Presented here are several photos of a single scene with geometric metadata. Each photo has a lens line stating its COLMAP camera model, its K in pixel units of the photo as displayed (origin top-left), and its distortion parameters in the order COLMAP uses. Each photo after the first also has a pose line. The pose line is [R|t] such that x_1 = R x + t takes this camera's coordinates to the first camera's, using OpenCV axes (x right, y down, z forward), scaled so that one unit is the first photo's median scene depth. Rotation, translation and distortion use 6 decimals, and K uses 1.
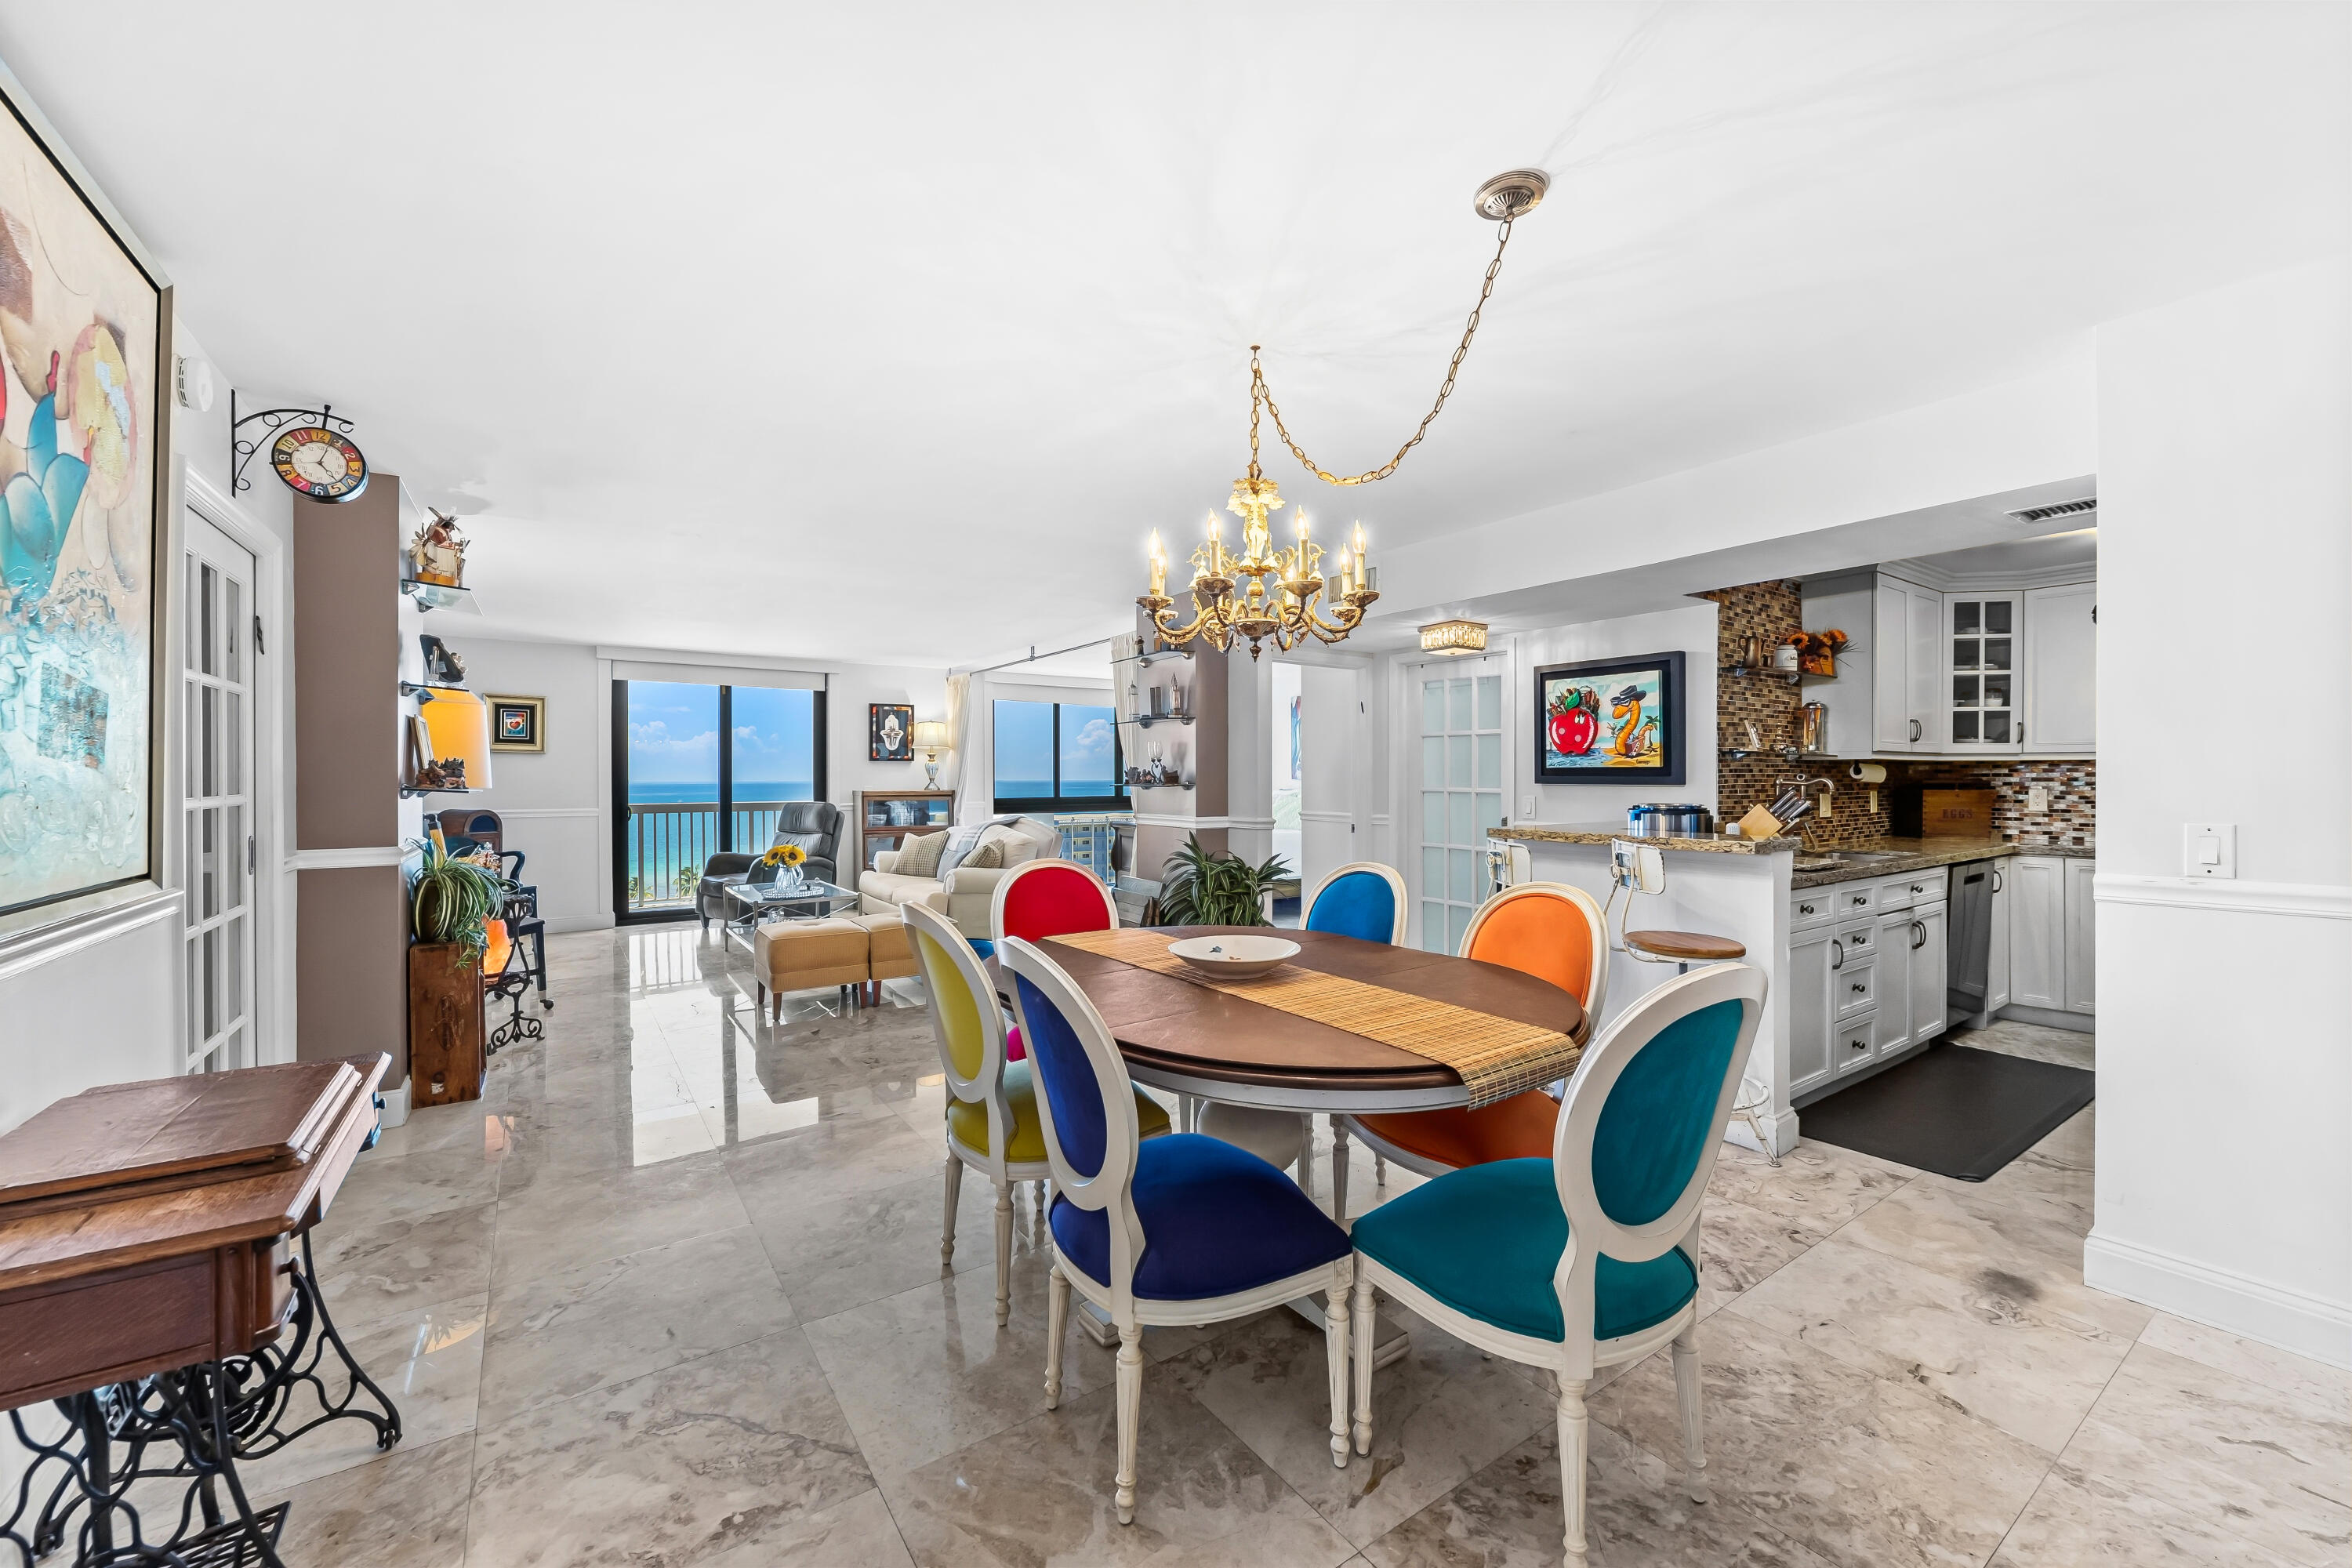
lens RADIAL K [[924.7, 0, 1192.9], [0, 924.7, 782.8], [0, 0, 1]] dist [0.002515, -0.003555]
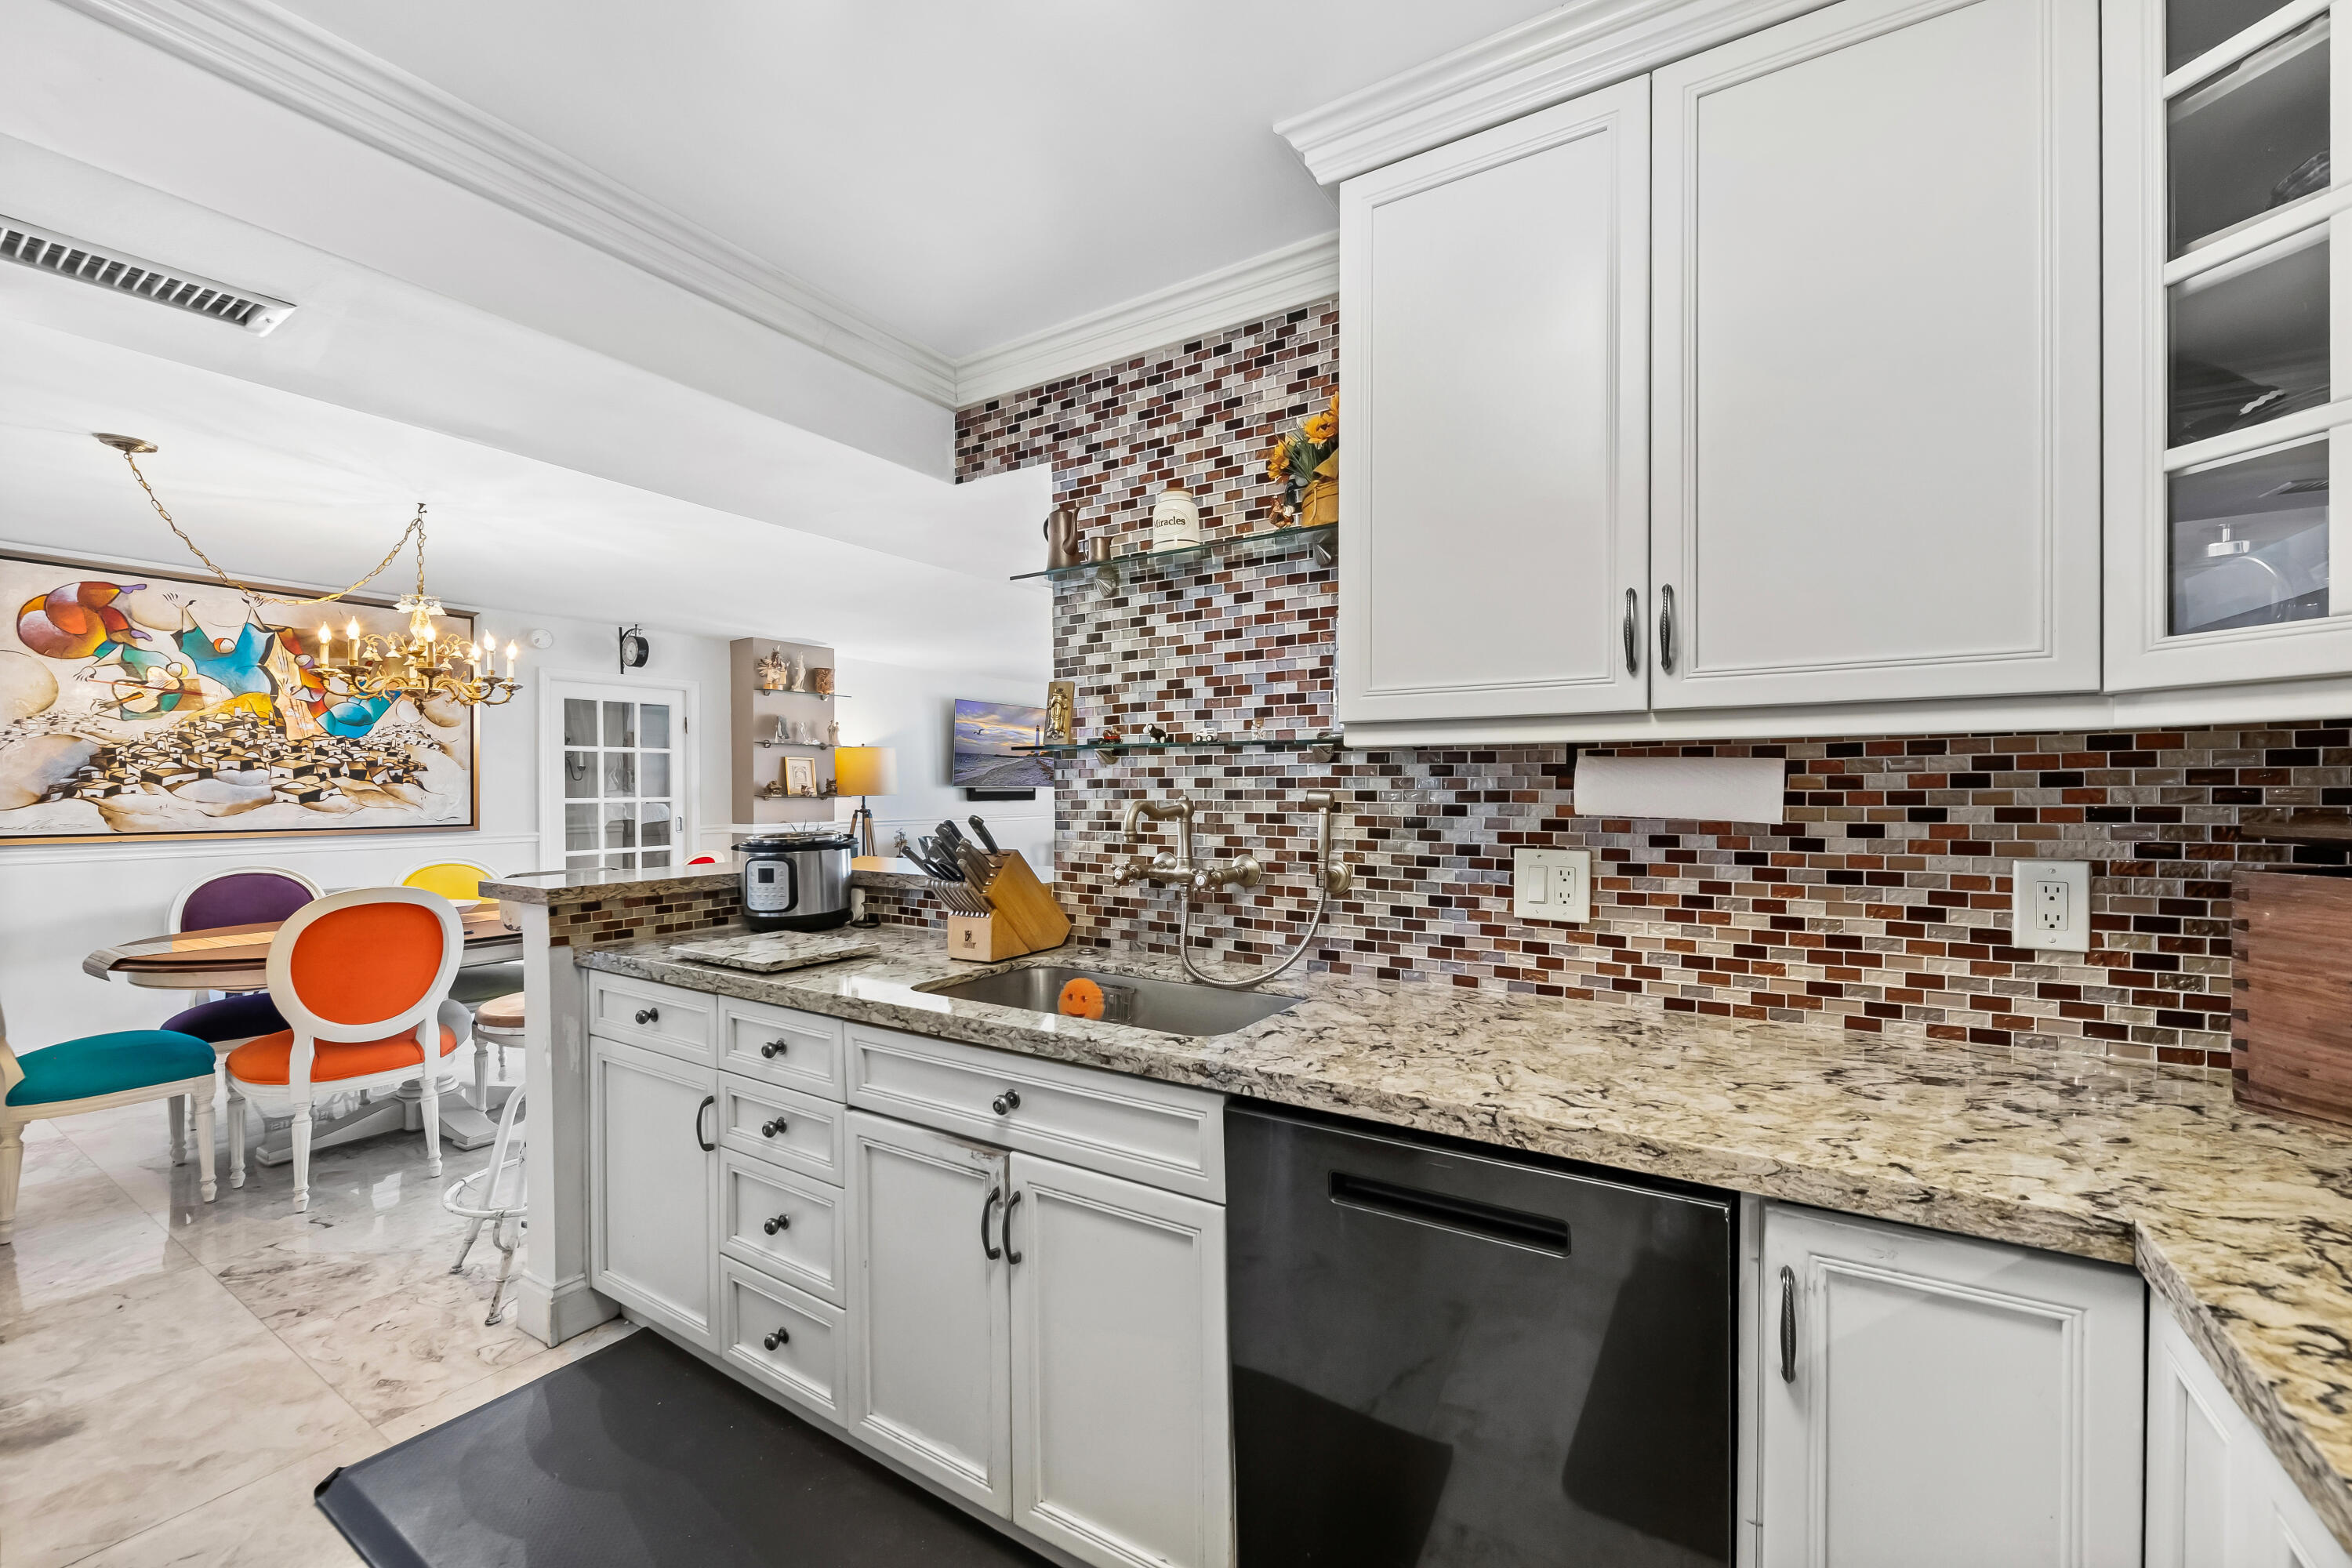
lens RADIAL K [[931.8, 0, 1193.6], [0, 931.8, 782.2], [0, 0, 1]] dist [0.001199, -0.003432]
pose [[0.391319, 0.002331, -0.920252, 0.986379], [0.000165, 0.999997, 0.002604, -0.014014], [0.920255, -0.001171, 0.391317, 0.788242]]
